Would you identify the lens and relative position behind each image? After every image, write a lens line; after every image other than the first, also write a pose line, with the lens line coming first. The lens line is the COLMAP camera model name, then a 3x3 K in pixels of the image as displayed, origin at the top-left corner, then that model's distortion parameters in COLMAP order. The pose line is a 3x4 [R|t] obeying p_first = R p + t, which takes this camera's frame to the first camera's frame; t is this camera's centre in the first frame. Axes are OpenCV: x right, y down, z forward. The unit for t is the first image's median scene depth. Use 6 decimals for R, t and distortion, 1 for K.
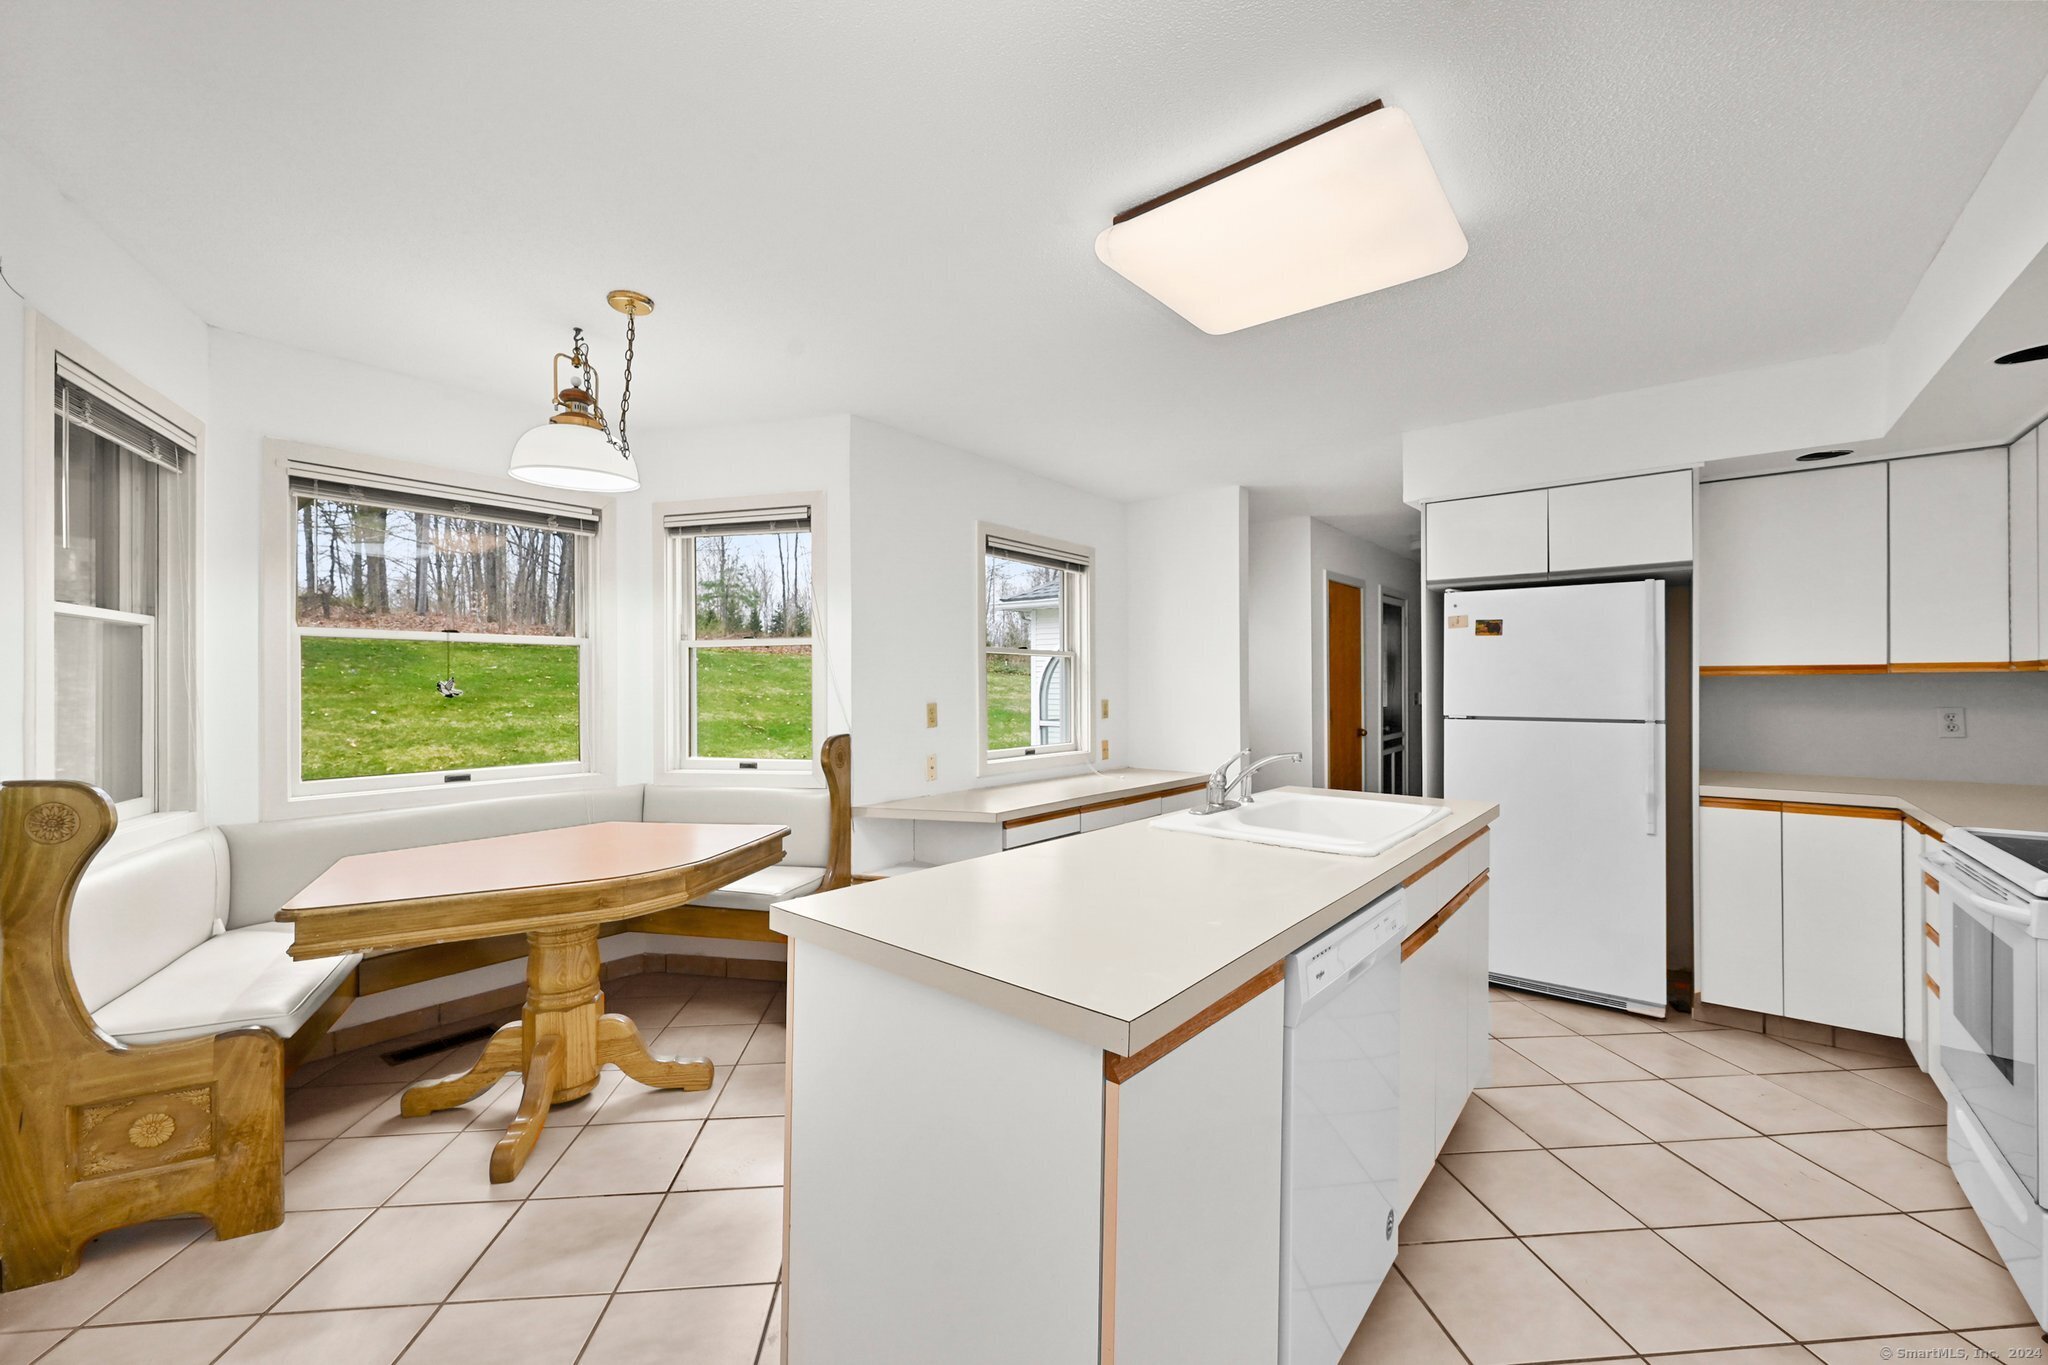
lens RADIAL K [[816.5, 0, 1026.5], [0, 816.5, 682.1], [0, 0, 1]] dist [-0.003576, 0.000805]
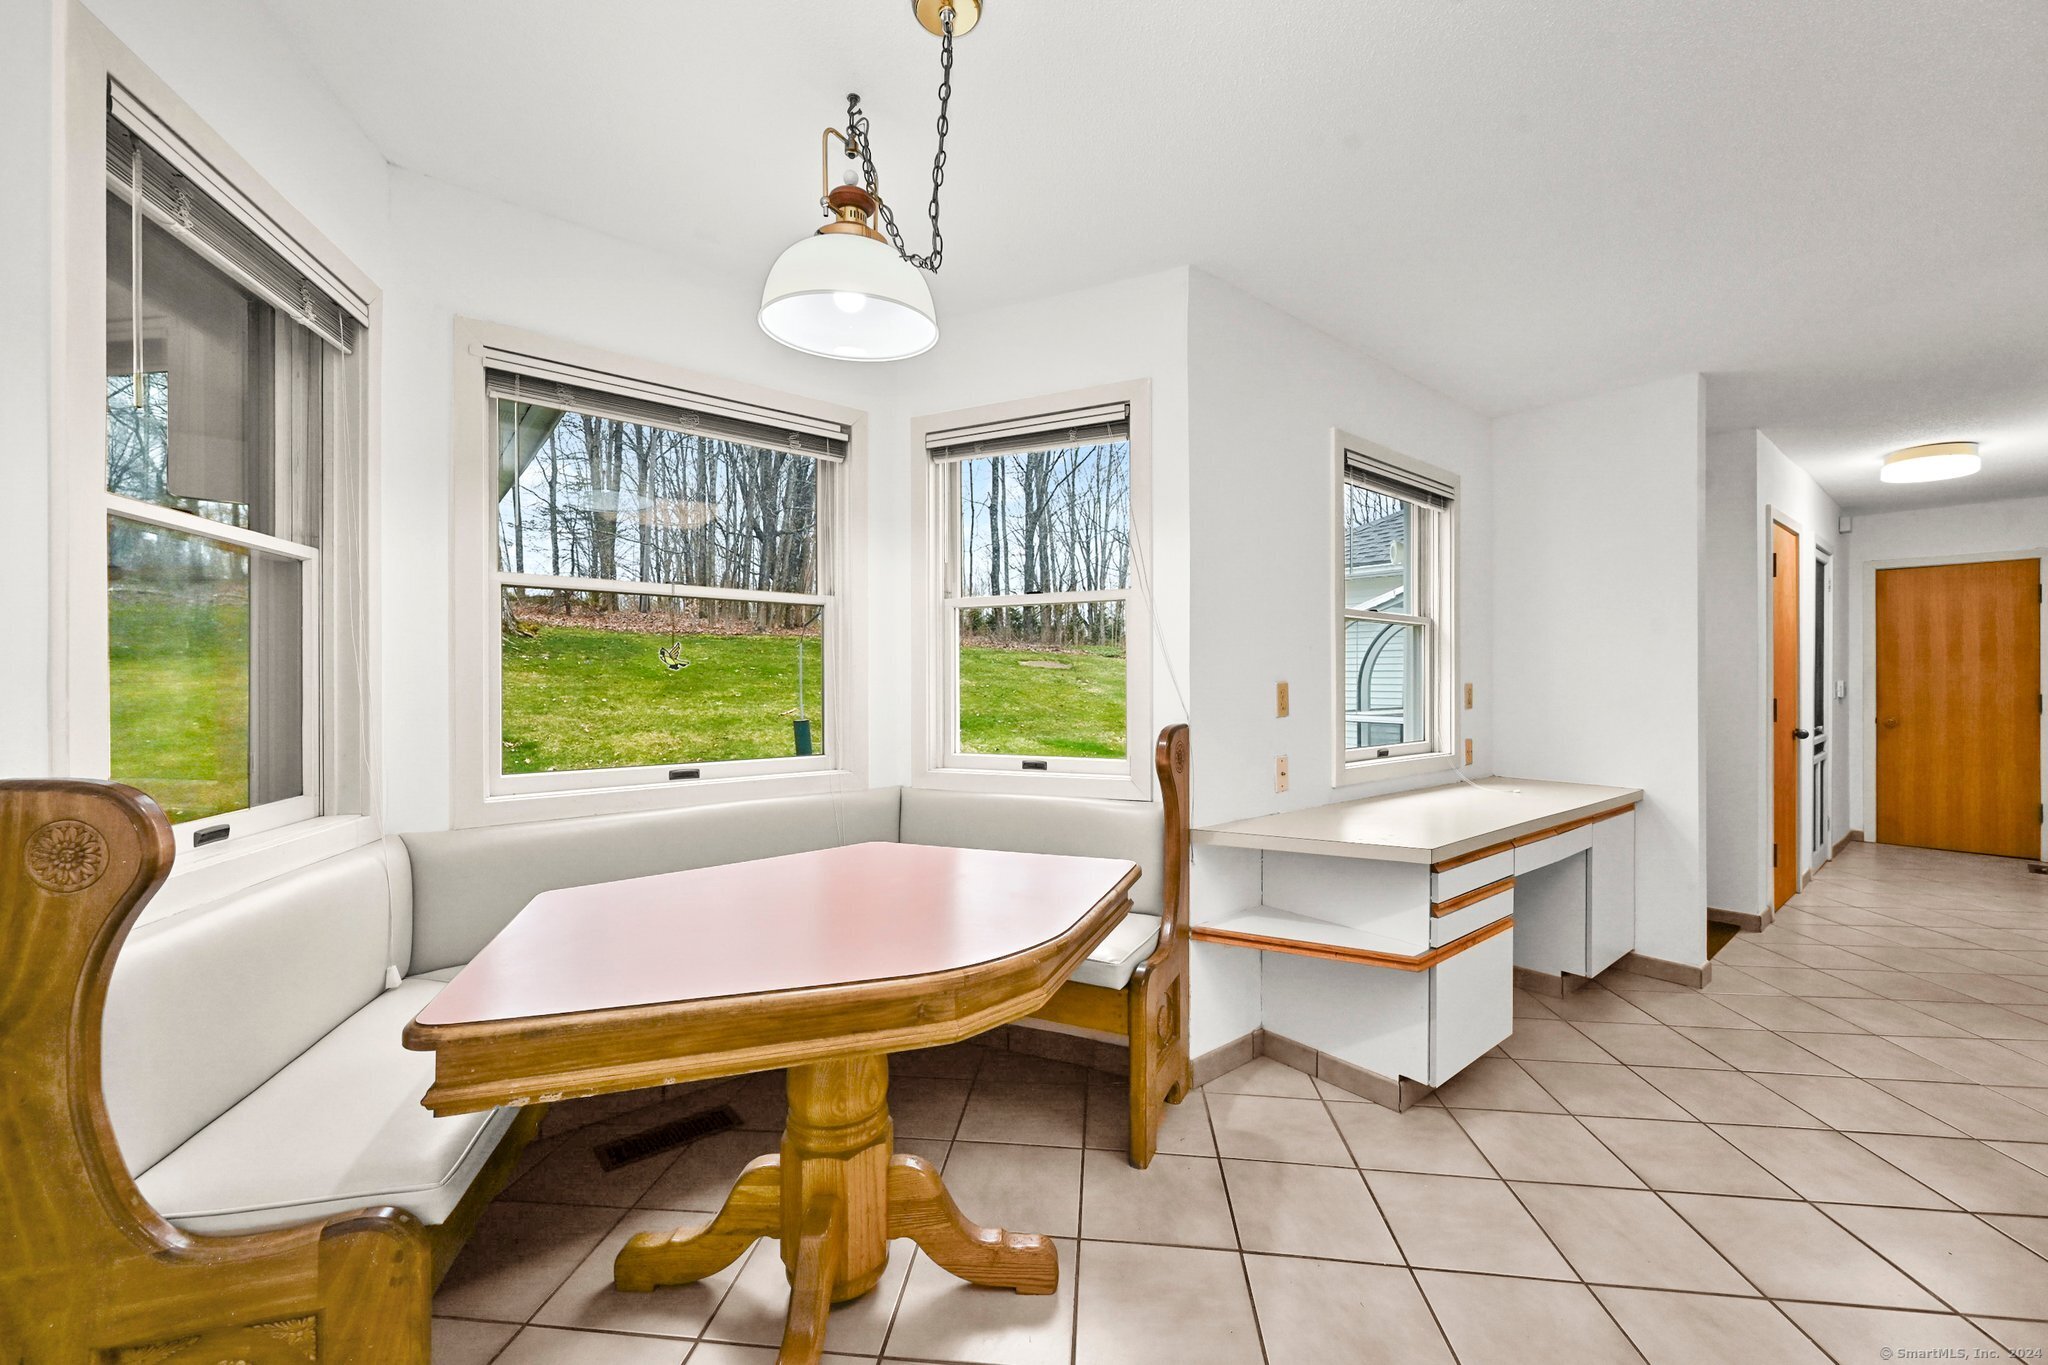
lens RADIAL K [[816.5, 0, 1023.9], [0, 816.5, 681.8], [0, 0, 1]] dist [-0.003576, 0.000805]
pose [[0.979446, 0.003399, -0.201679, -0.246895], [-0.002174, 0.999978, 0.006293, 0.026966], [0.201696, -0.005725, 0.979431, 0.335757]]
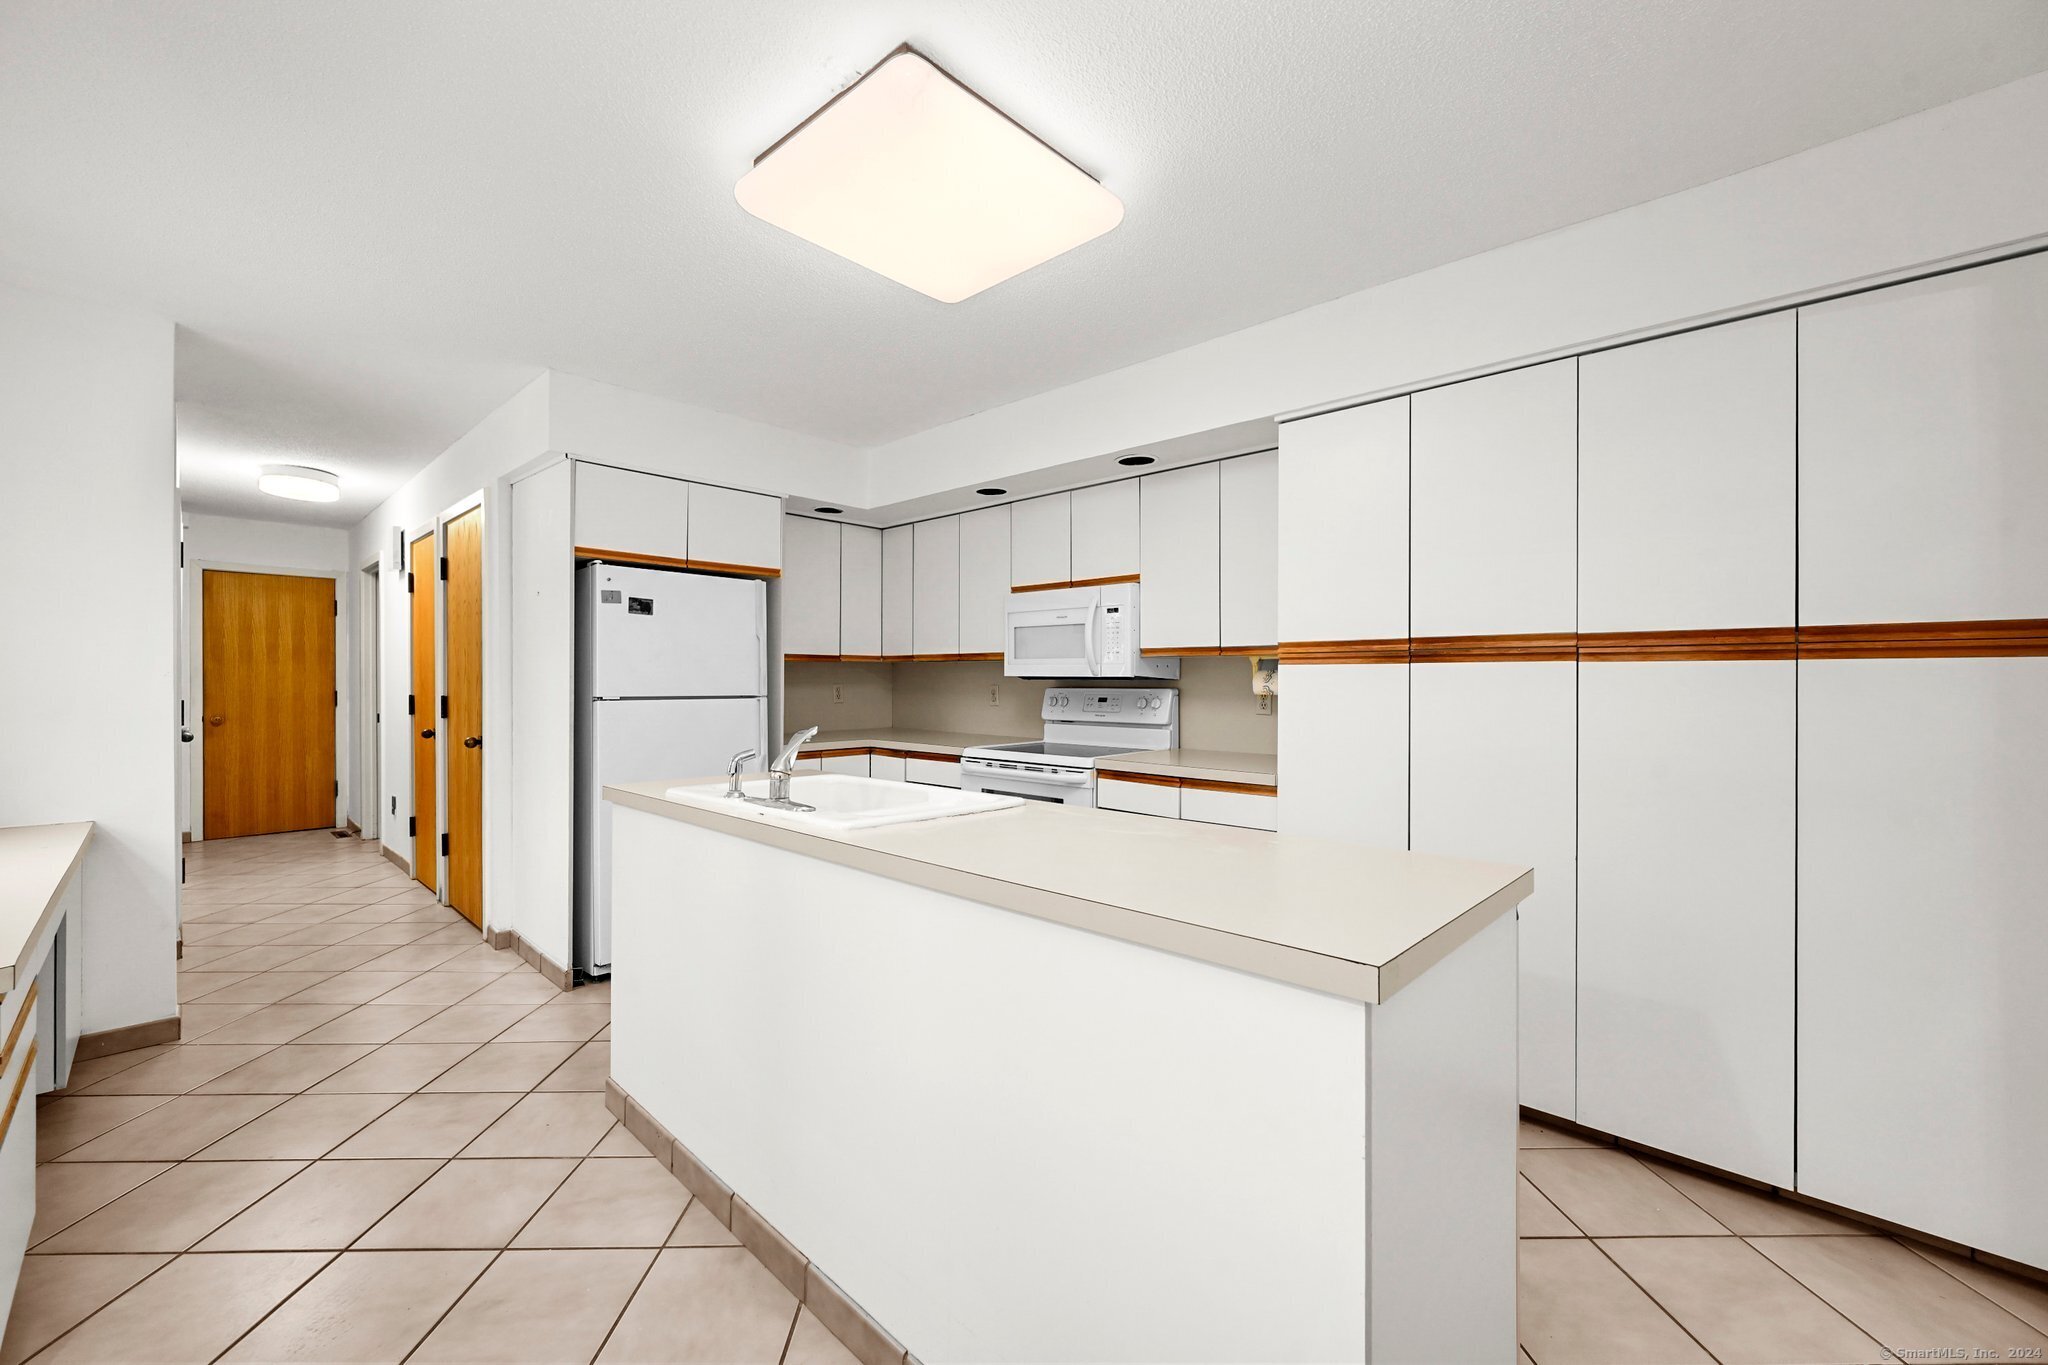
lens RADIAL K [[816.5, 0, 1008.9], [0, 816.5, 679.6], [0, 0, 1]] dist [-0.003576, 0.000805]
pose [[0.081698, 0.000382, 0.996657, -0.425813], [-0.006055, 0.999982, 0.000114, 0.020846], [-0.996639, -0.006044, 0.081699, 0.540039]]
